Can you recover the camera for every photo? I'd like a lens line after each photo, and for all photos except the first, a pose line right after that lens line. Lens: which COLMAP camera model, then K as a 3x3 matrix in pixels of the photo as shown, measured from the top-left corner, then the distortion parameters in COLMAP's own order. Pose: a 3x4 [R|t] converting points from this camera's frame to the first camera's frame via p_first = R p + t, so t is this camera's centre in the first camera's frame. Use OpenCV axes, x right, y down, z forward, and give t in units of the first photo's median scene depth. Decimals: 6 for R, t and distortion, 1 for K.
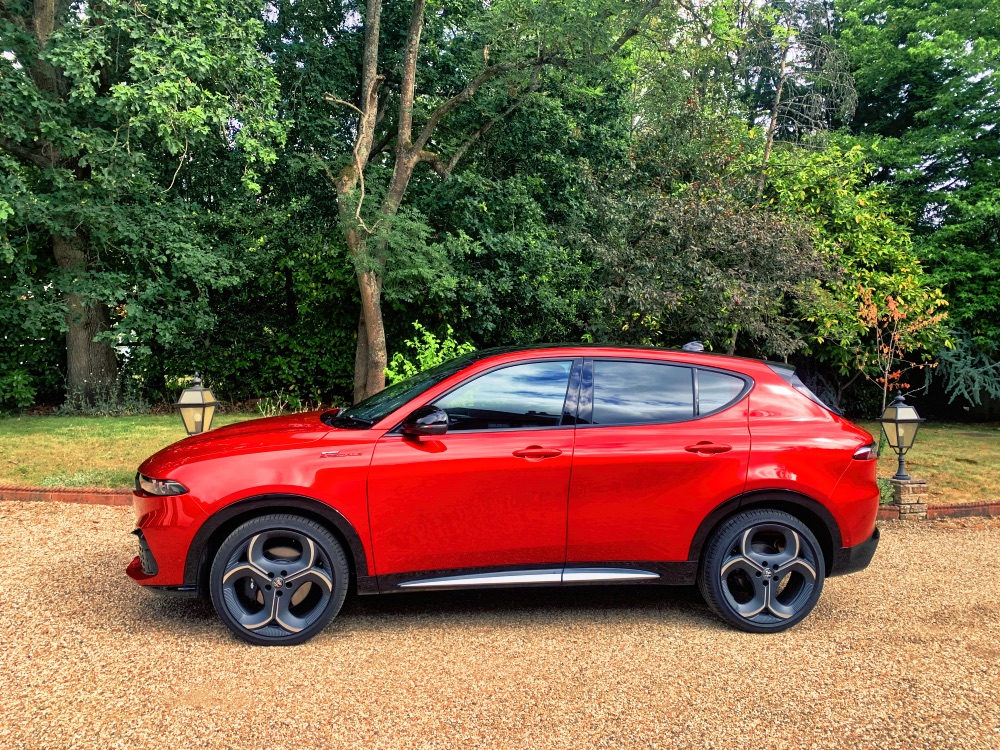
lens RADIAL K [[830.7, 0, 499.2], [0, 830.7, 376.8], [0, 0, 1]] dist [0.003437, 0.013133]
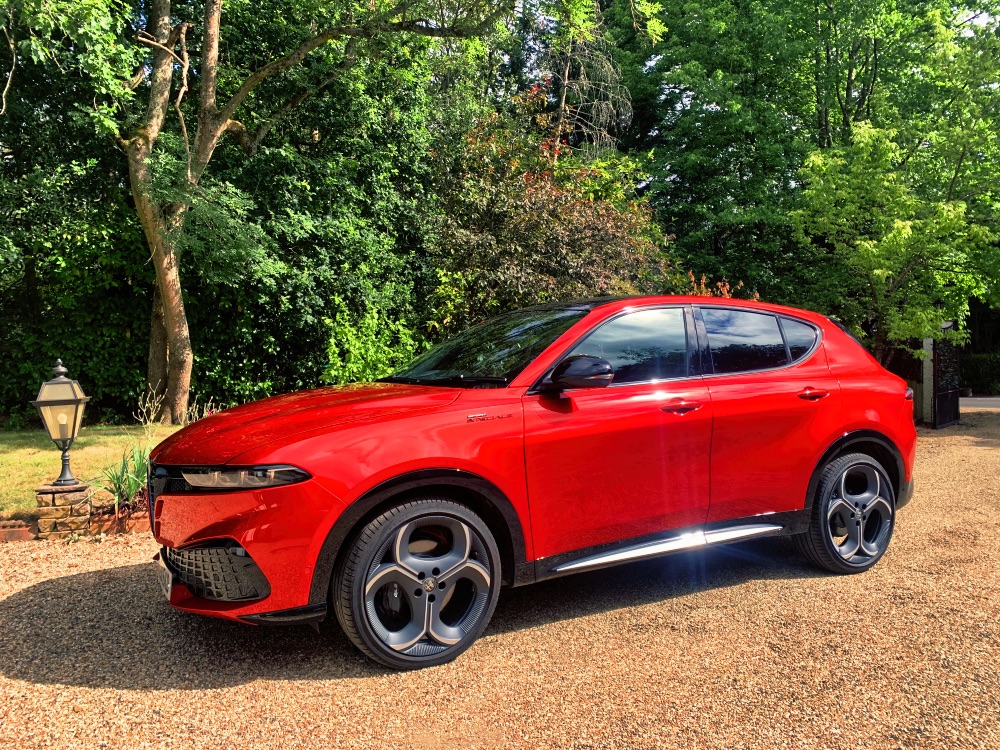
lens RADIAL K [[830.7, 0, 501.0], [0, 830.7, 371.9], [0, 0, 1]] dist [0.003437, 0.013133]
pose [[0.913730, -0.033631, 0.404928, -0.194582], [0.046124, 0.998712, -0.021133, 0.025802], [-0.403695, 0.037987, 0.914104, 0.096094]]
